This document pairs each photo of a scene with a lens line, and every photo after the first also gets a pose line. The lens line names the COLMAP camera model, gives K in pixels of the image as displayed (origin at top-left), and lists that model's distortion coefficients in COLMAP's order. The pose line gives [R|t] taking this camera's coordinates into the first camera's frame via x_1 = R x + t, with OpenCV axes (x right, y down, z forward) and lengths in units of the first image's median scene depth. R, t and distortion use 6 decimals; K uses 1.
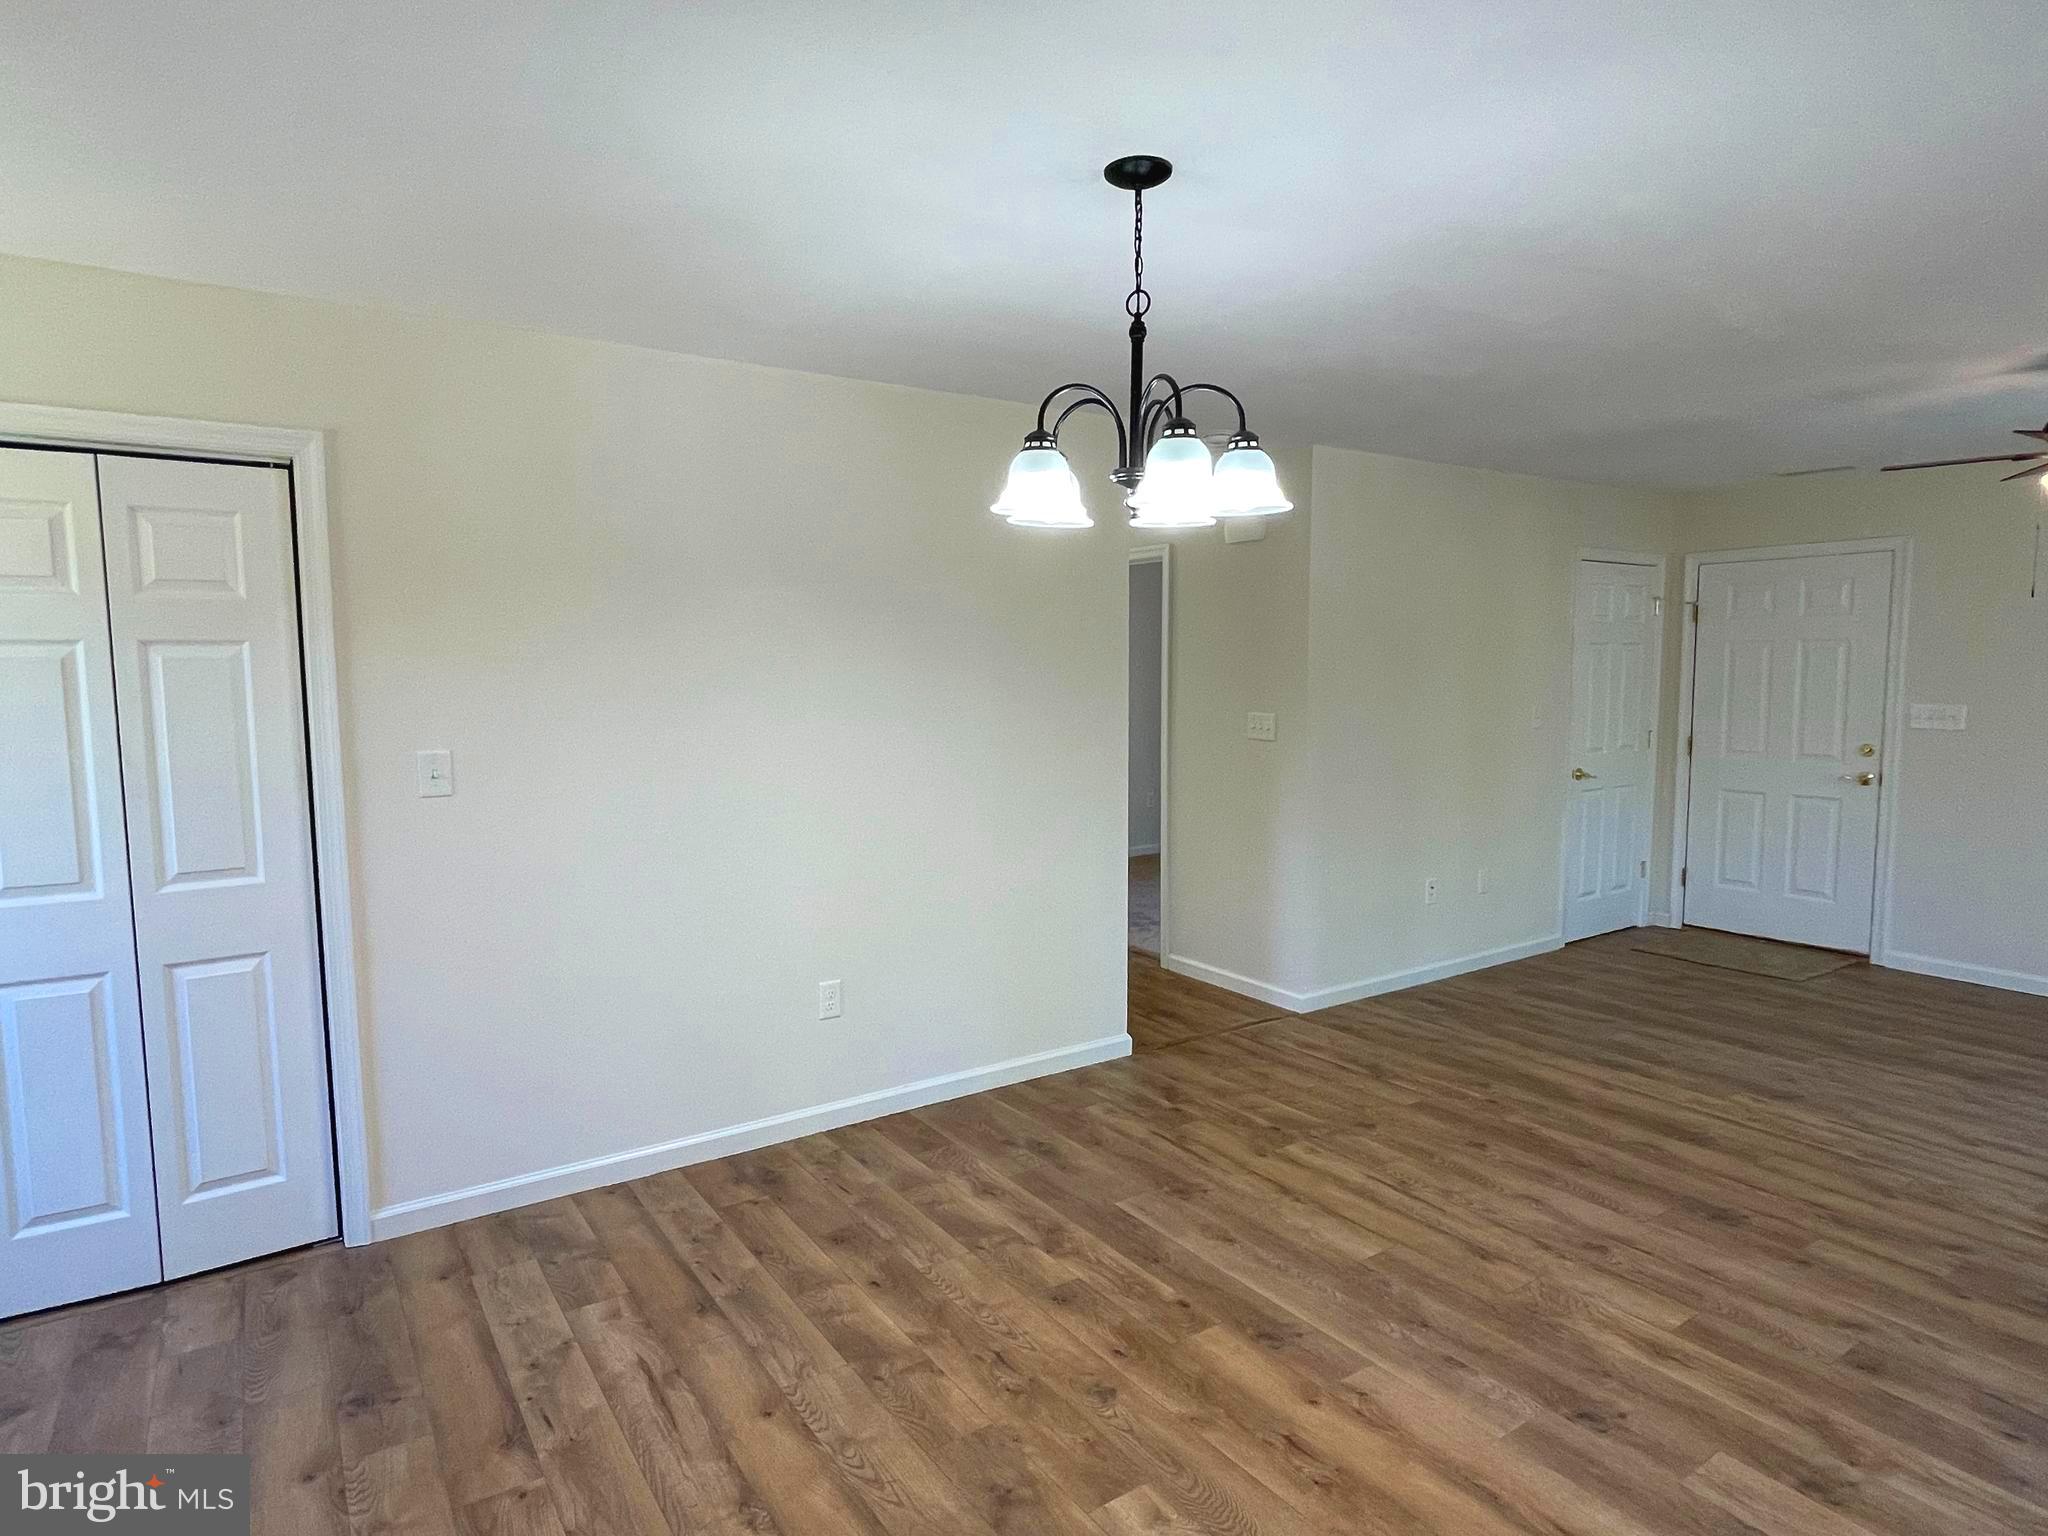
lens RADIAL K [[1153.1, 0, 1015.3], [0, 1153.1, 769.4], [0, 0, 1]] dist [-0.002152, -0.001100]
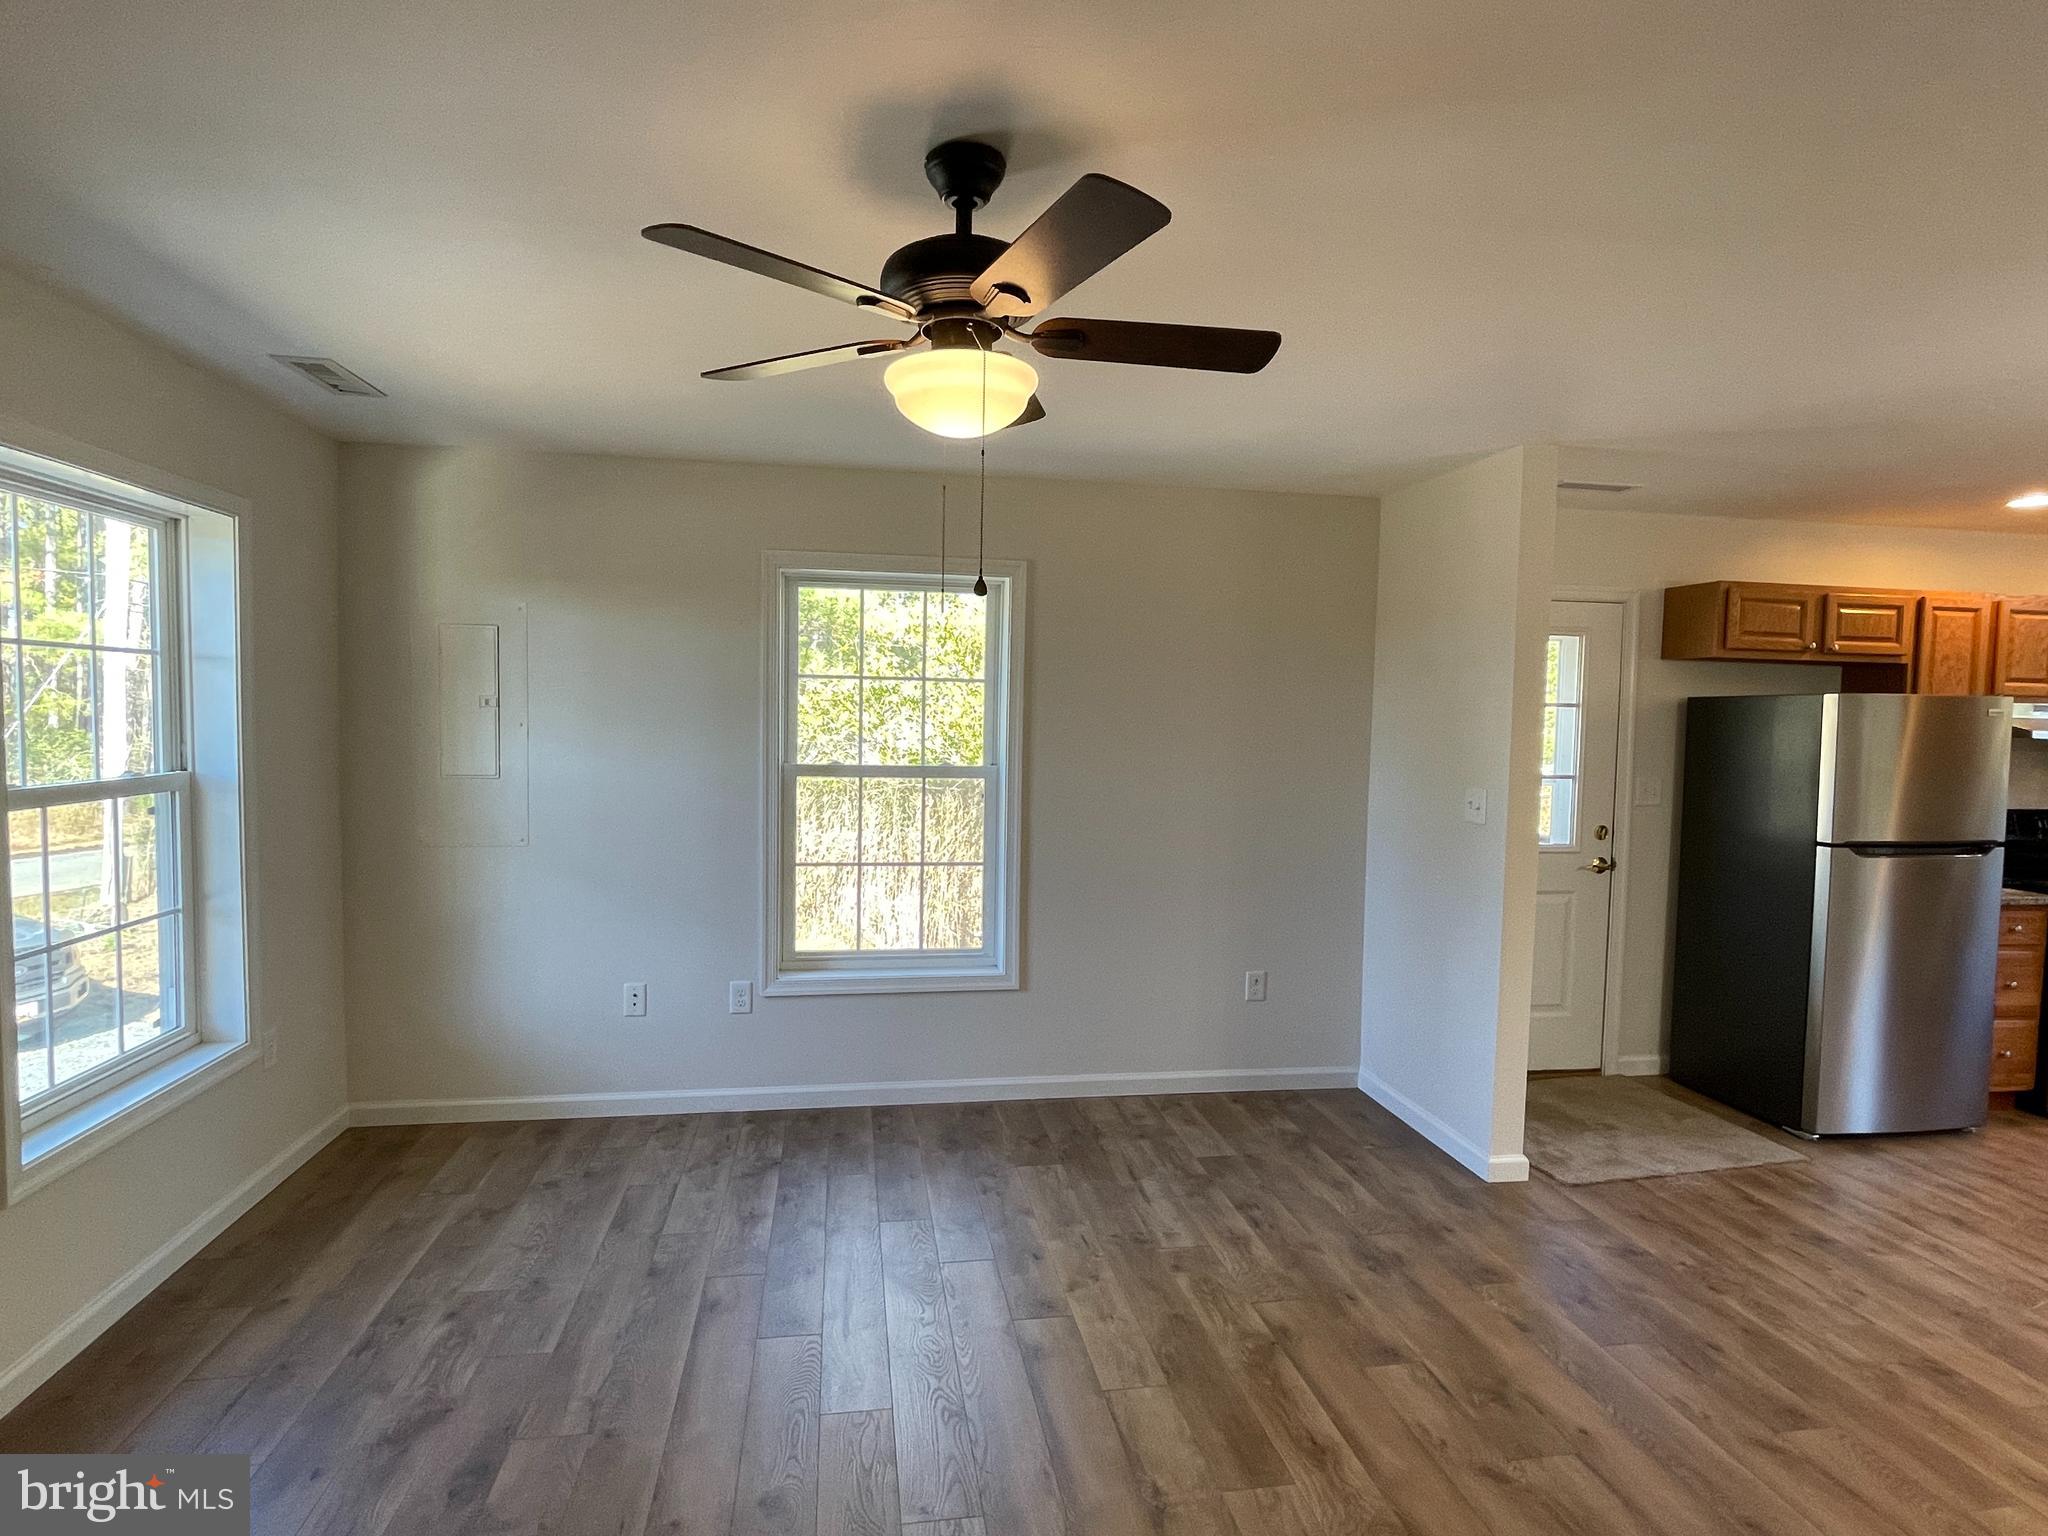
lens RADIAL K [[1064.1, 0, 1006.7], [0, 1064.1, 765.5], [0, 0, 1]] dist [-0.002722, 0.000198]
pose [[-0.905056, -0.032950, 0.424013, 0.843108], [0.026845, 0.990580, 0.134278, -0.179194], [-0.424443, 0.132912, -0.895646, 1.763059]]
